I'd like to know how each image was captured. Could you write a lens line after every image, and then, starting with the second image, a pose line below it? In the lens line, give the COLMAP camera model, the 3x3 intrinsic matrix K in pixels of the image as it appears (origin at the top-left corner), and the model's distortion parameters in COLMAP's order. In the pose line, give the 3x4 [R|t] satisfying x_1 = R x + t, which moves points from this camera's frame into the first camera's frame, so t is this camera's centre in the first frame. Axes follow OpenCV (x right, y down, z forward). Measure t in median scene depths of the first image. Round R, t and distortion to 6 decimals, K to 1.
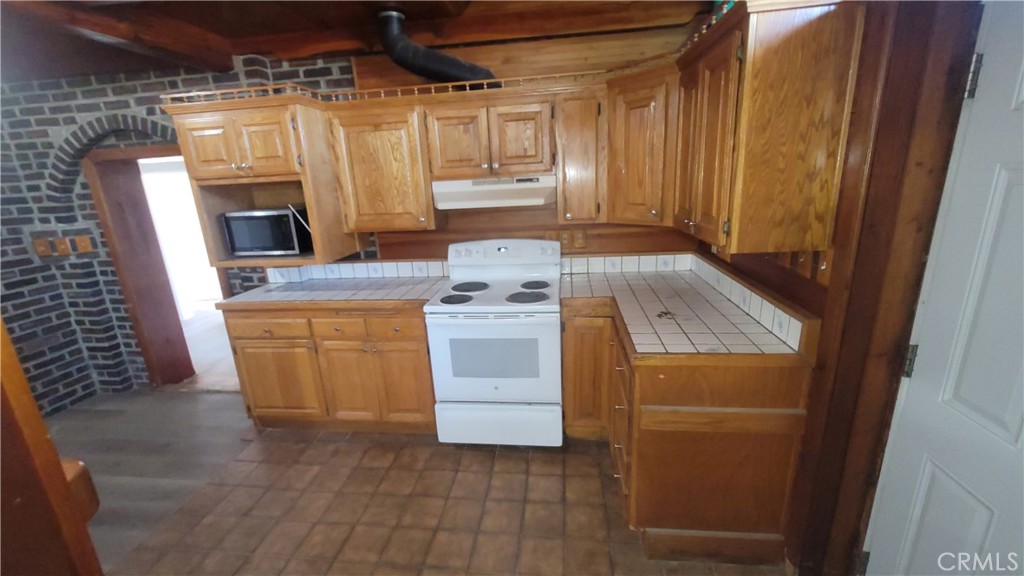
lens RADIAL K [[417.2, 0, 510.1], [0, 417.2, 293.2], [0, 0, 1]] dist [-0.005305, 0.003866]
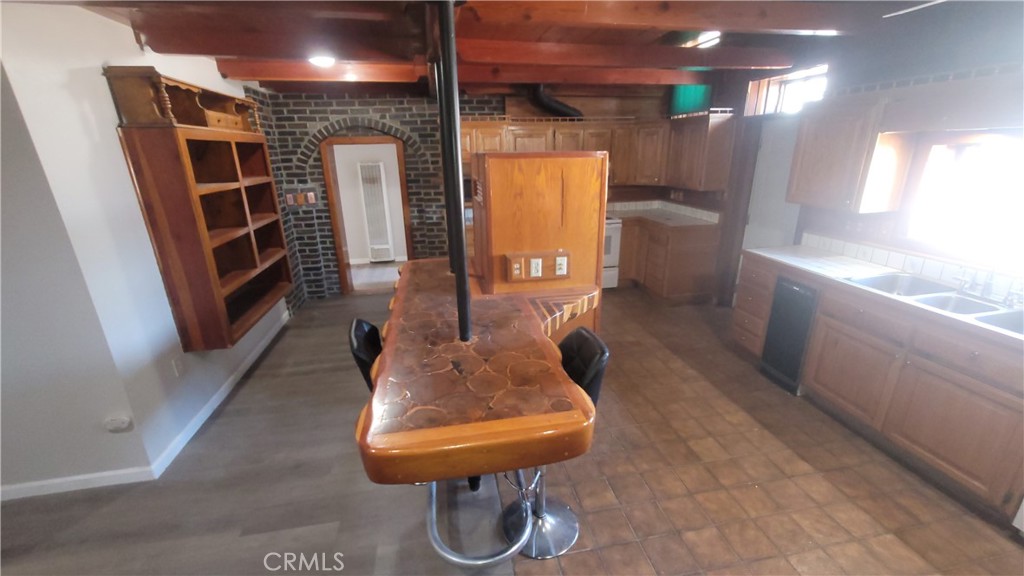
lens RADIAL K [[417.2, 0, 510.1], [0, 417.2, 293.2], [0, 0, 1]] dist [-0.005305, 0.003866]
pose [[0.952633, -0.065934, 0.296890, -0.863530], [0.051655, 0.997111, 0.055696, 0.199552], [-0.299704, -0.037722, 0.953286, -0.754190]]
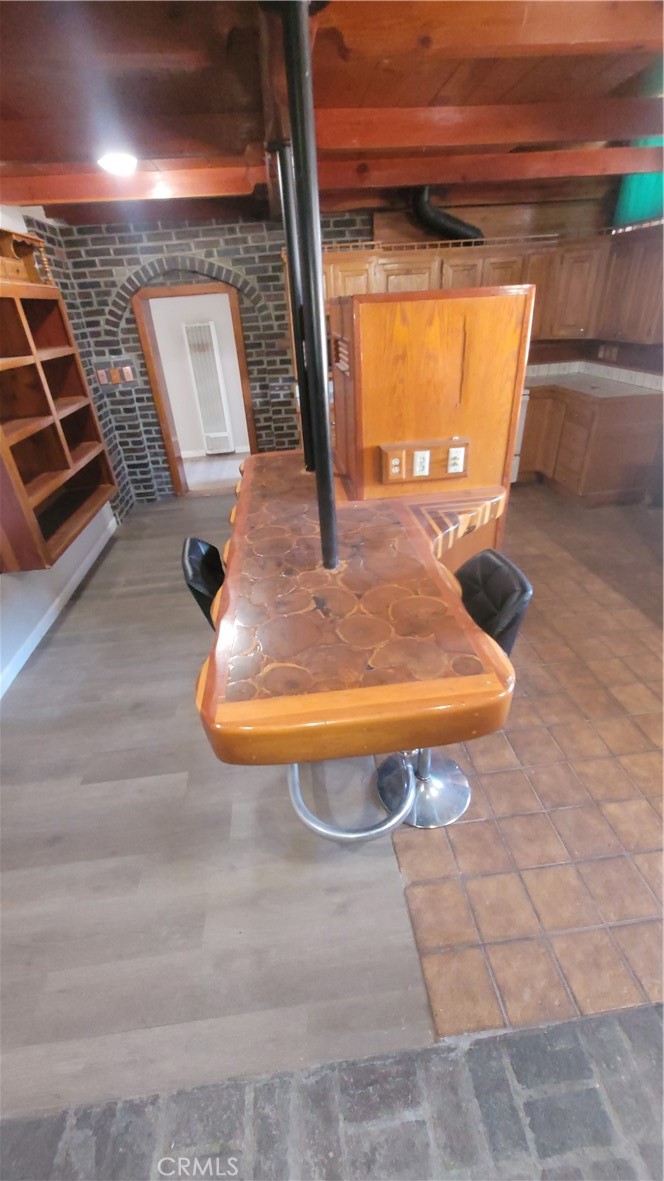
lens RADIAL K [[481.1, 0, 326.7], [0, 481.1, 591.3], [0, 0, 1]] dist [-0.005305, 0.003866]
pose [[0.974622, -0.121768, 0.187840, -0.856551], [0.070205, 0.963045, 0.260031, 0.184535], [-0.212562, -0.240245, 0.947154, -0.662491]]
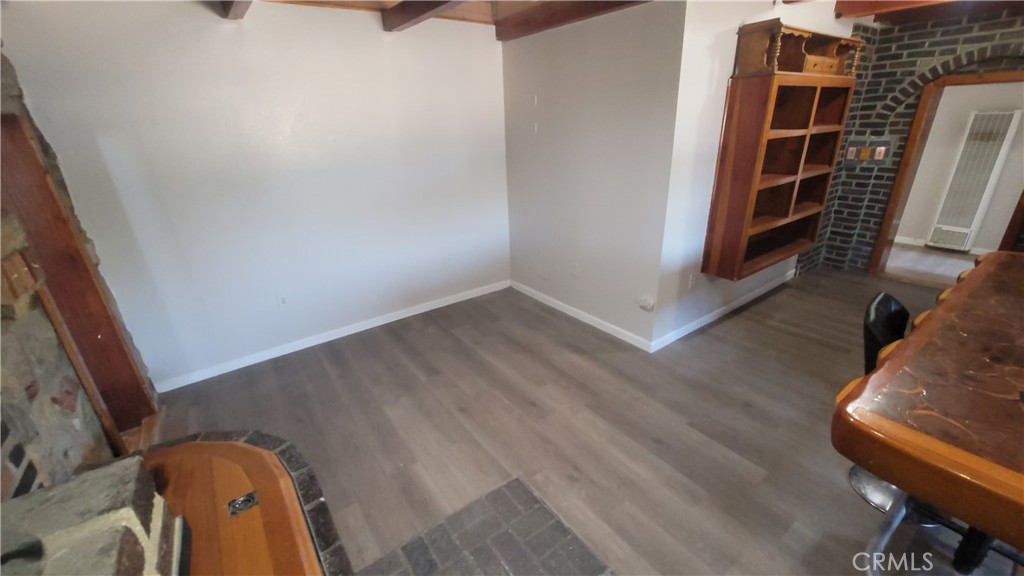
lens RADIAL K [[415.9, 0, 512.6], [0, 415.9, 292.8], [0, 0, 1]] dist [-0.001435, -0.000965]
pose [[0.685167, 0.304599, -0.661639, -0.877024], [-0.193804, 0.951856, 0.237510, 0.230201], [0.702130, -0.034506, 0.711212, -0.813141]]
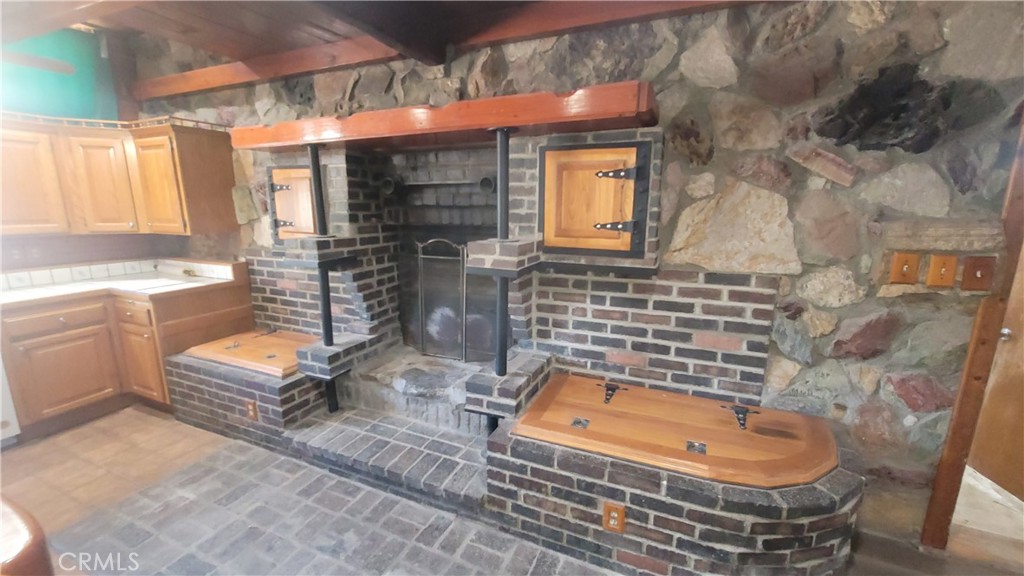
lens RADIAL K [[415.9, 0, 512.6], [0, 415.9, 292.8], [0, 0, 1]] dist [-0.001435, -0.000965]
pose [[-0.955028, -0.010506, 0.296330, -1.241957], [0.125149, 0.891714, 0.434952, 0.158179], [-0.268811, 0.452477, -0.850297, -0.253804]]
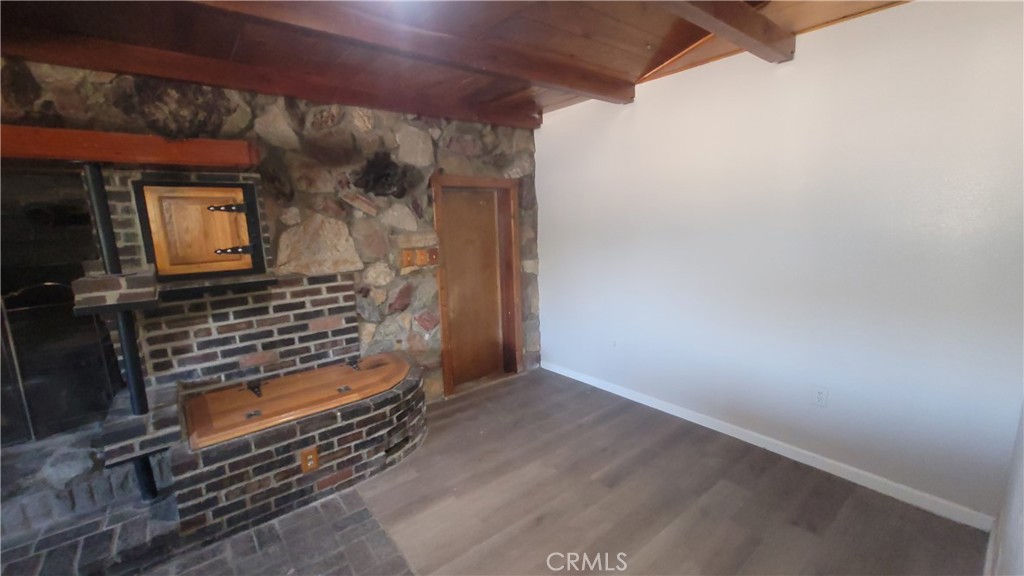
lens RADIAL K [[415.9, 0, 512.6], [0, 415.9, 292.8], [0, 0, 1]] dist [-0.001435, -0.000965]
pose [[-0.685712, 0.203497, -0.698848, -1.001551], [-0.128007, 0.911444, 0.391004, 0.068181], [0.716529, 0.357573, -0.598939, -0.024470]]
